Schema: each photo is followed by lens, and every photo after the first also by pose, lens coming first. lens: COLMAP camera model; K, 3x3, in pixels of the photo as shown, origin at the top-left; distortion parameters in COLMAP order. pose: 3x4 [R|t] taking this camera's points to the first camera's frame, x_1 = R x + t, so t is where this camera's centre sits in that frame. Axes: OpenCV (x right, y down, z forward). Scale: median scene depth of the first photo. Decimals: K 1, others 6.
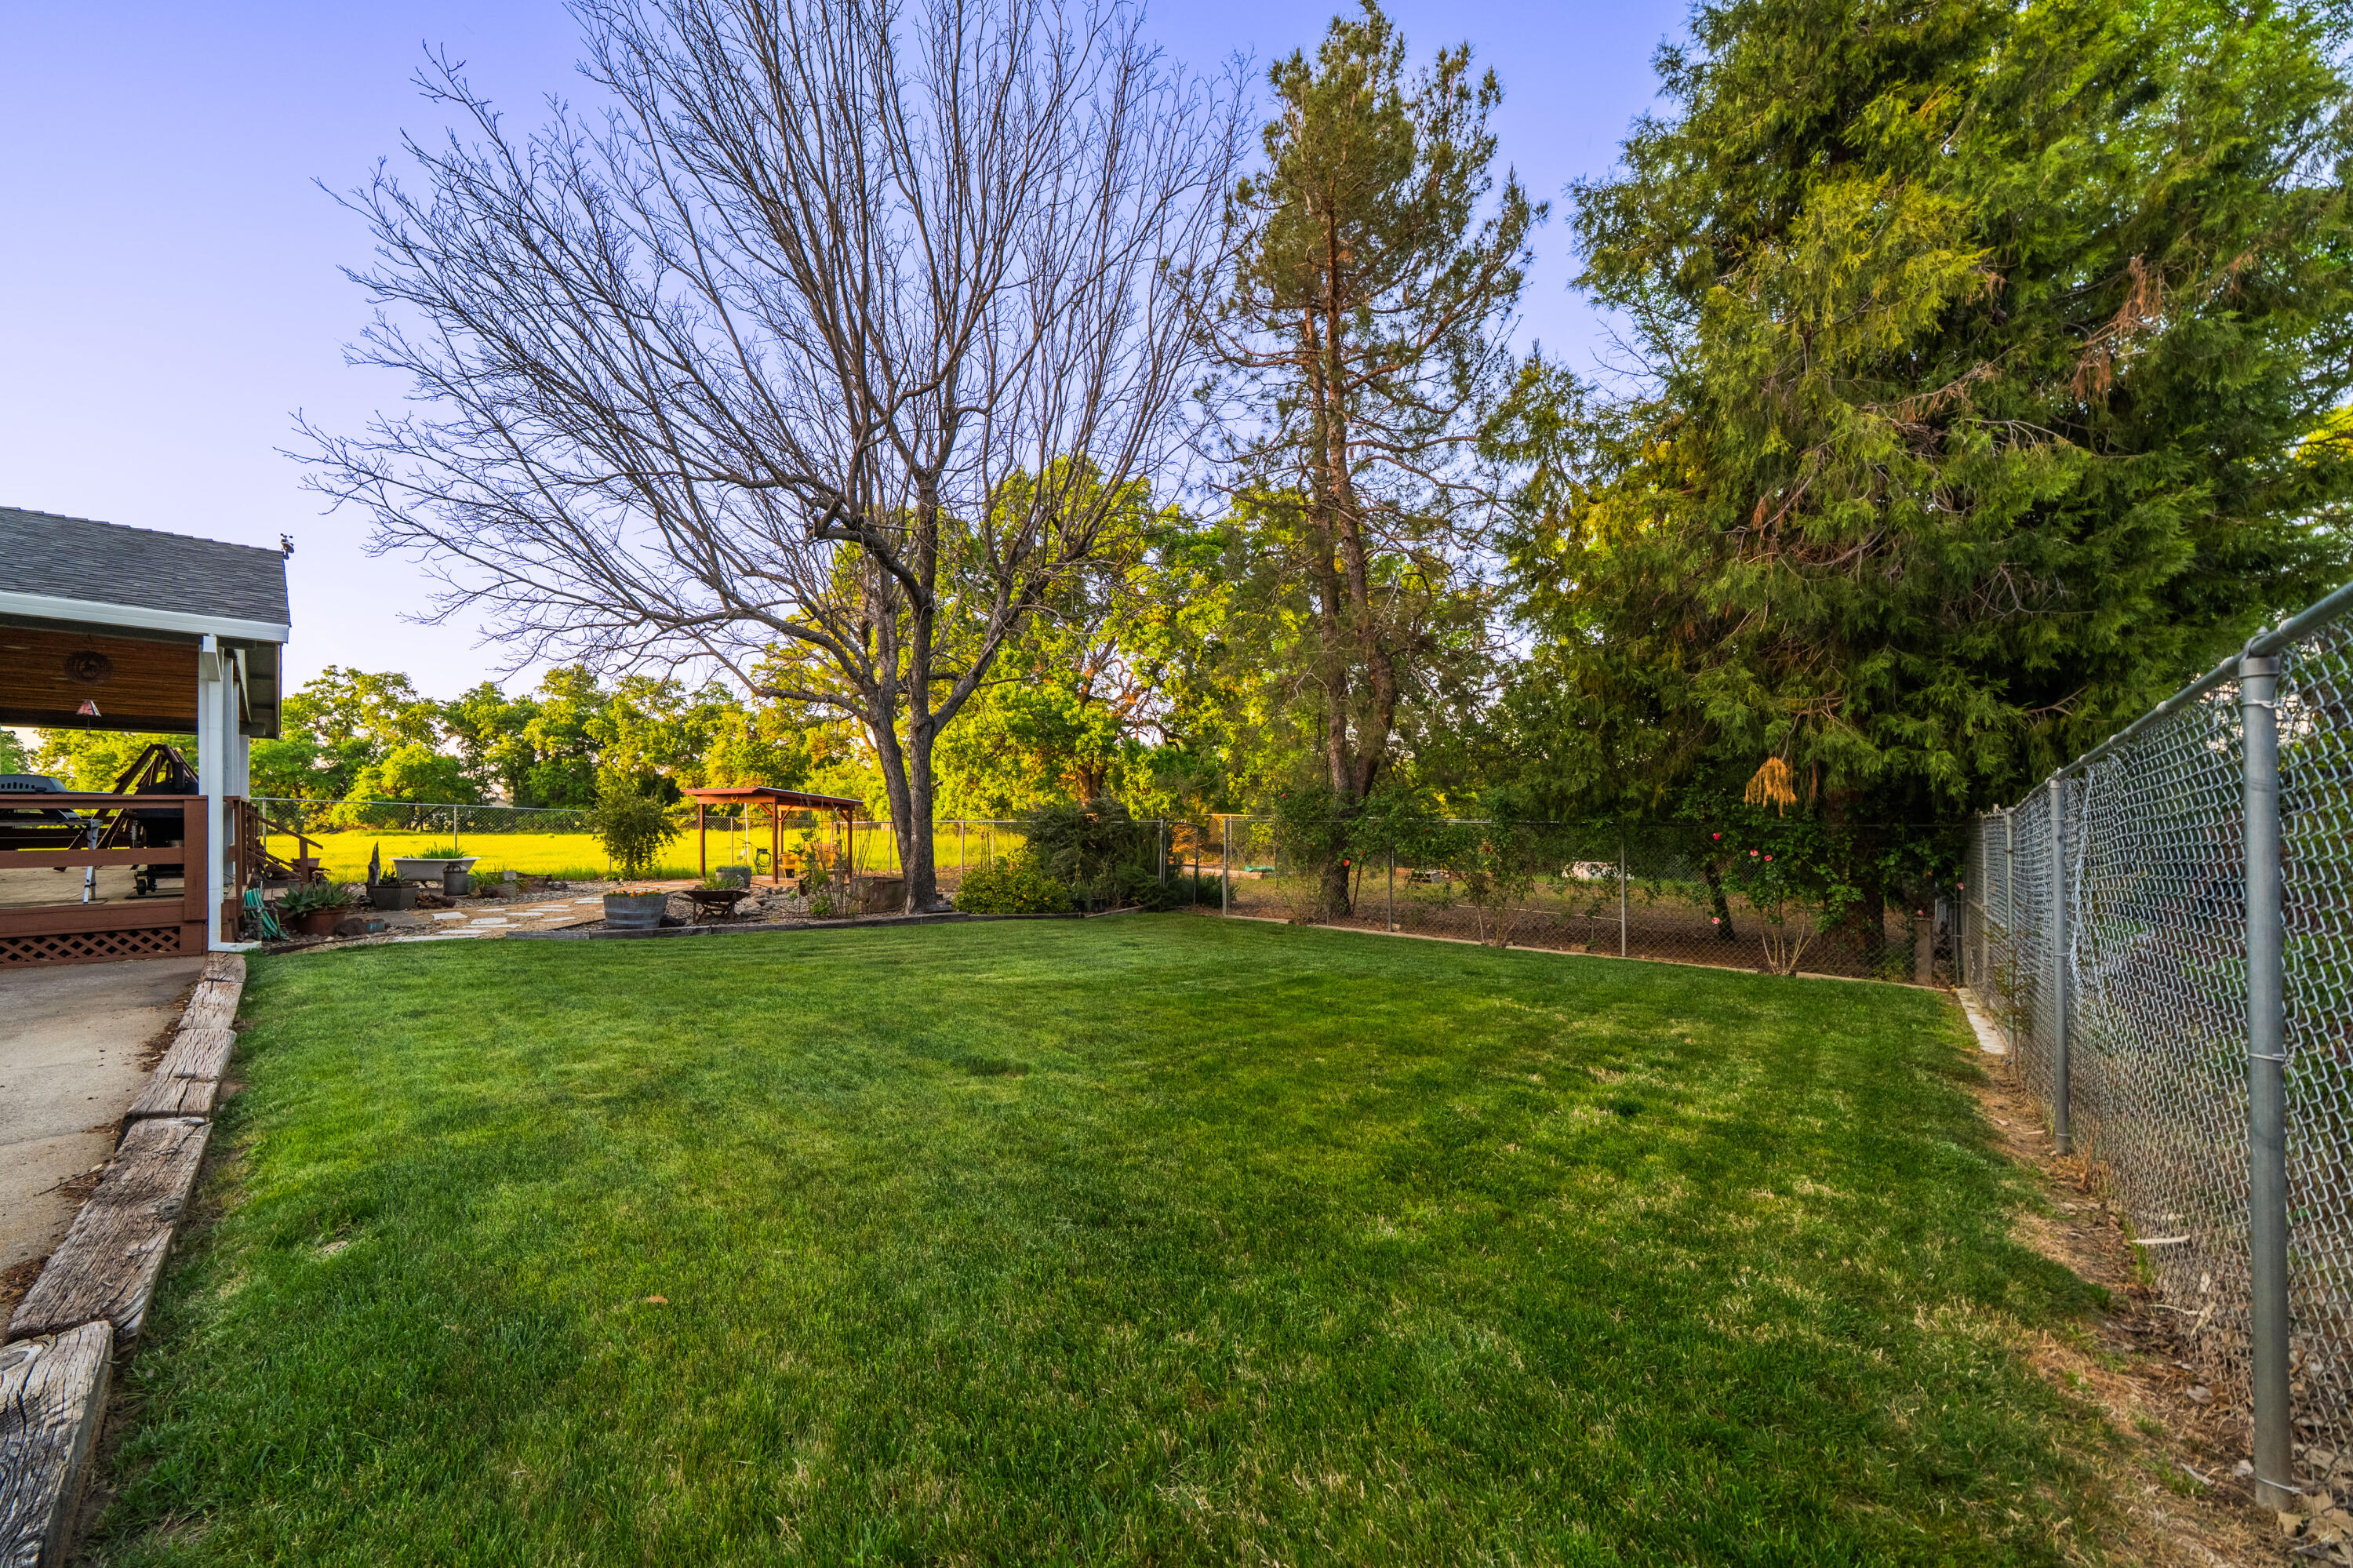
lens RADIAL K [[804.1, 0, 1166.7], [0, 804.1, 793.8], [0, 0, 1]] dist [-0.000883, 0.000073]
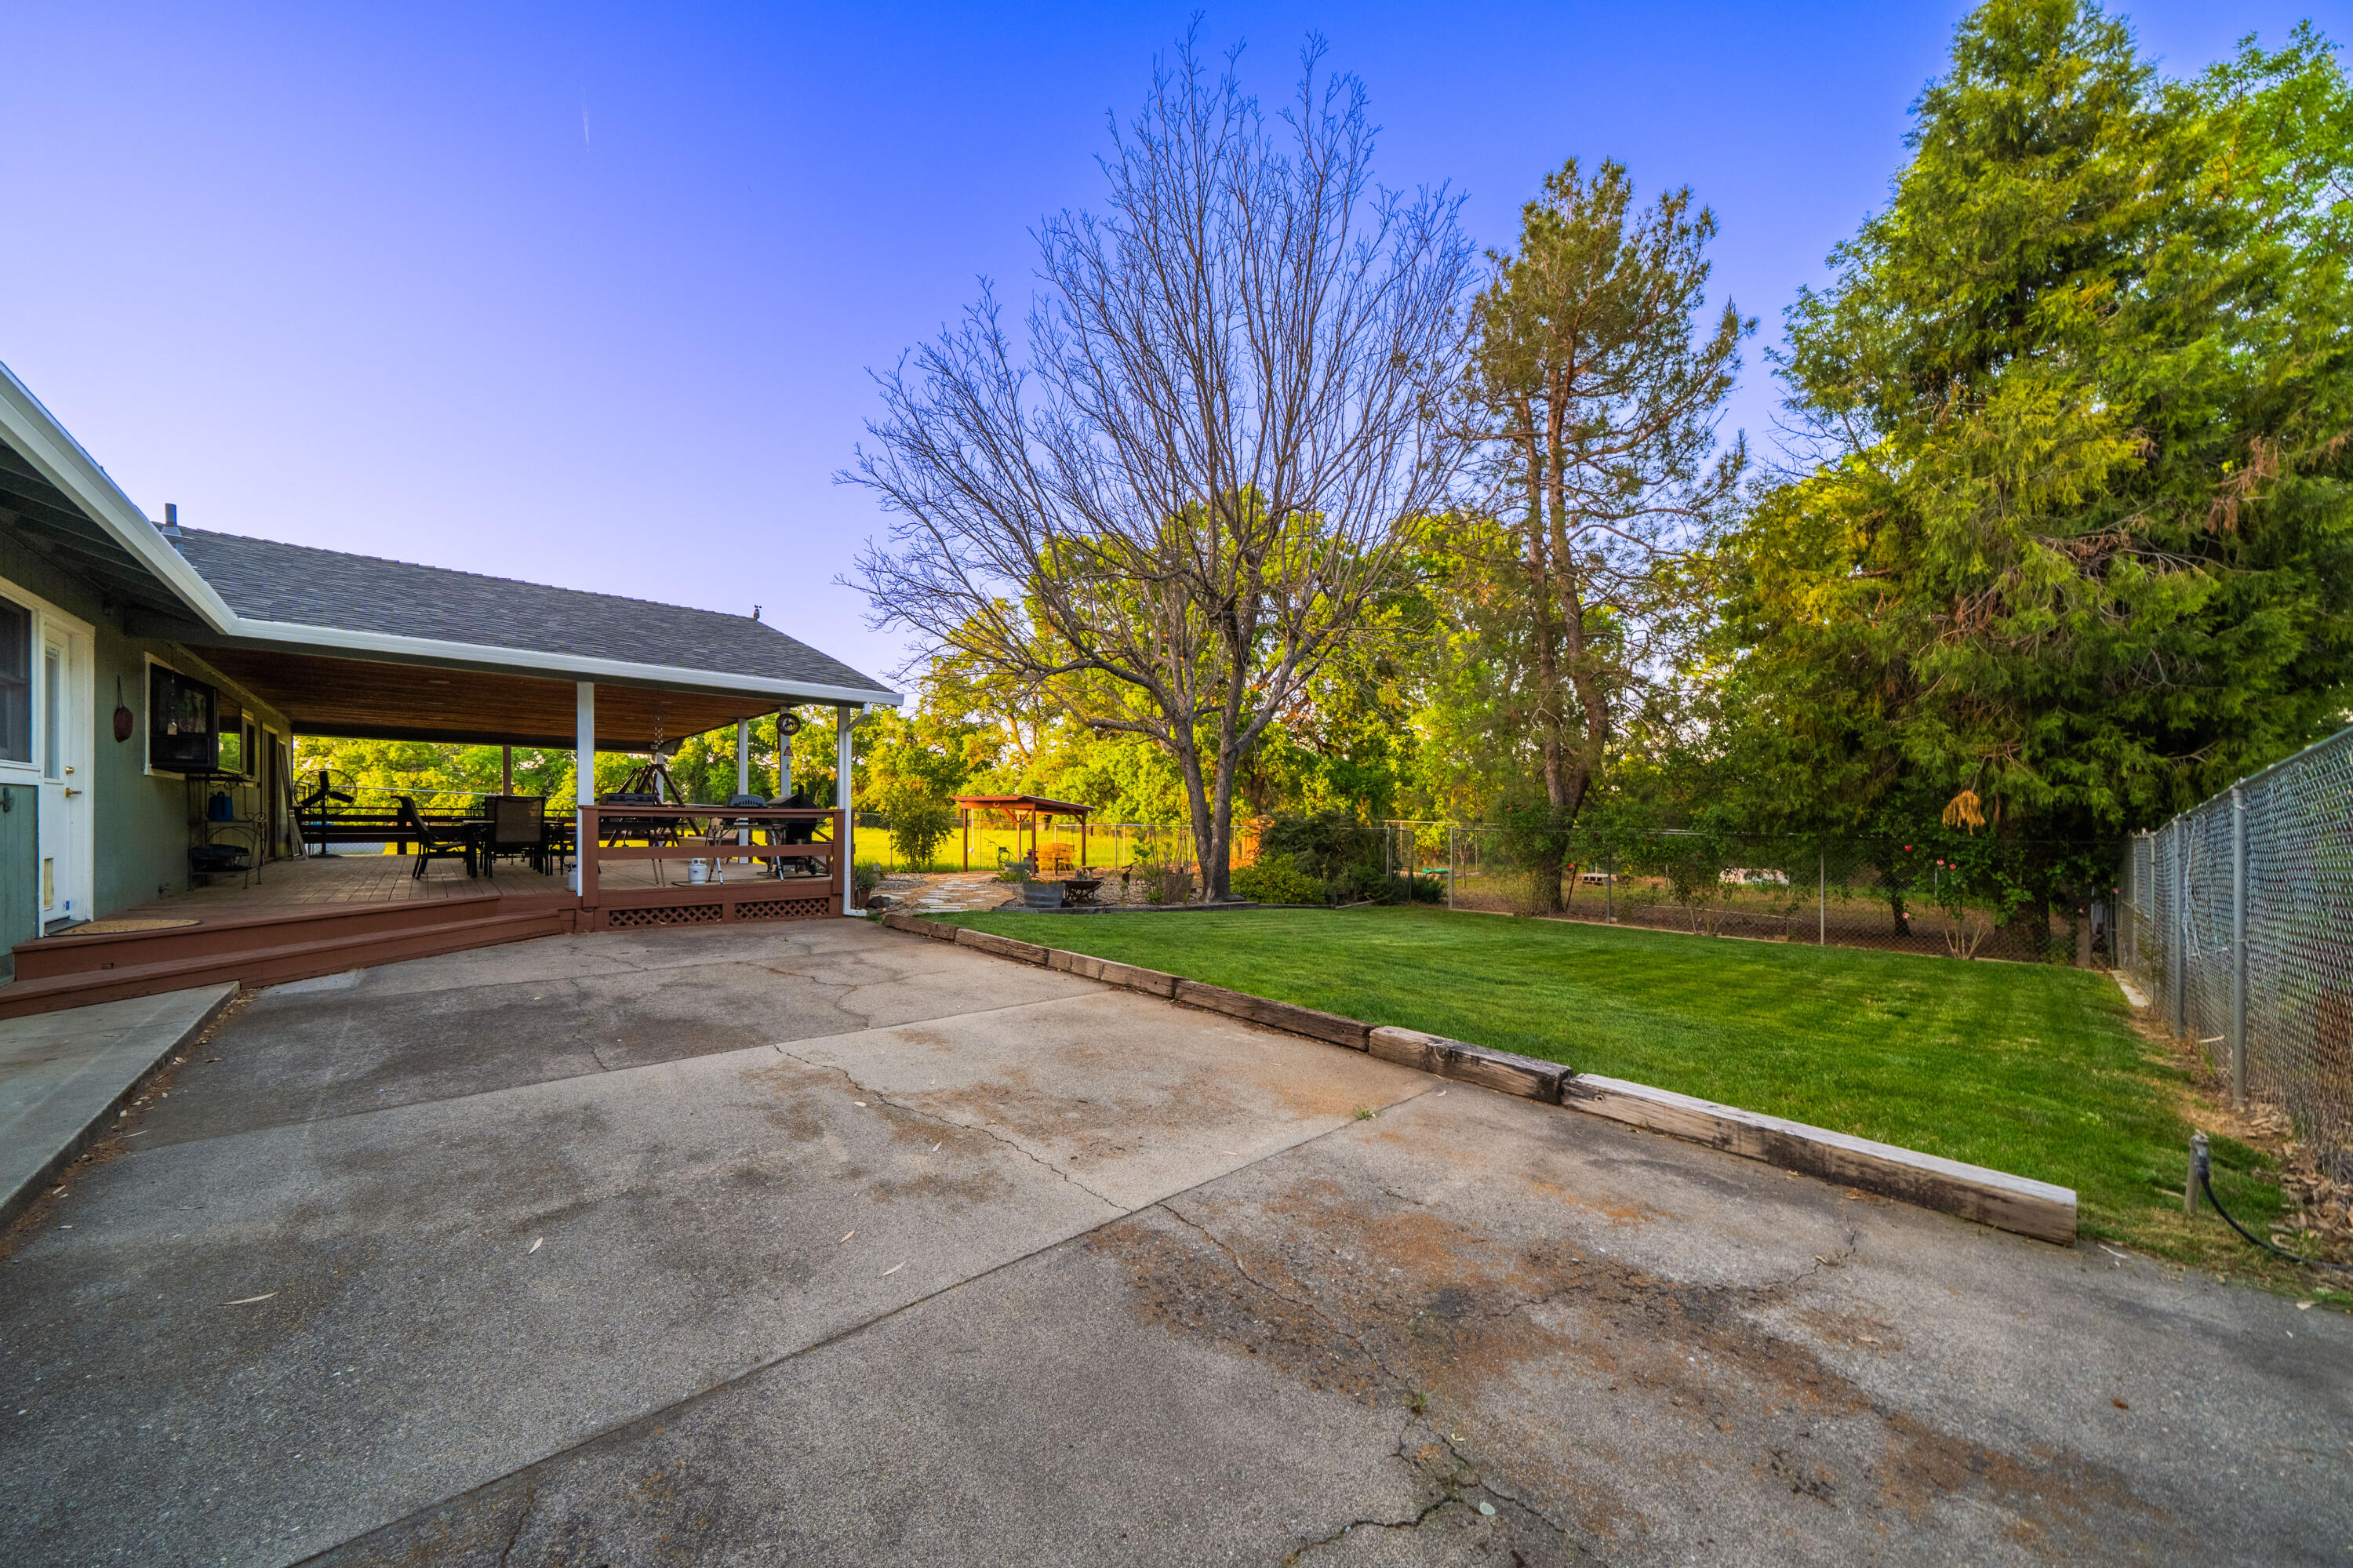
lens RADIAL K [[838.0, 0, 1180.0], [0, 838.0, 794.9], [0, 0, 1]] dist [0.000303, -0.000037]
pose [[0.998117, 0.008356, -0.060772, -0.442923], [-0.008197, 0.999962, 0.002865, -0.030382], [0.060794, -0.002361, 0.998148, -0.446513]]
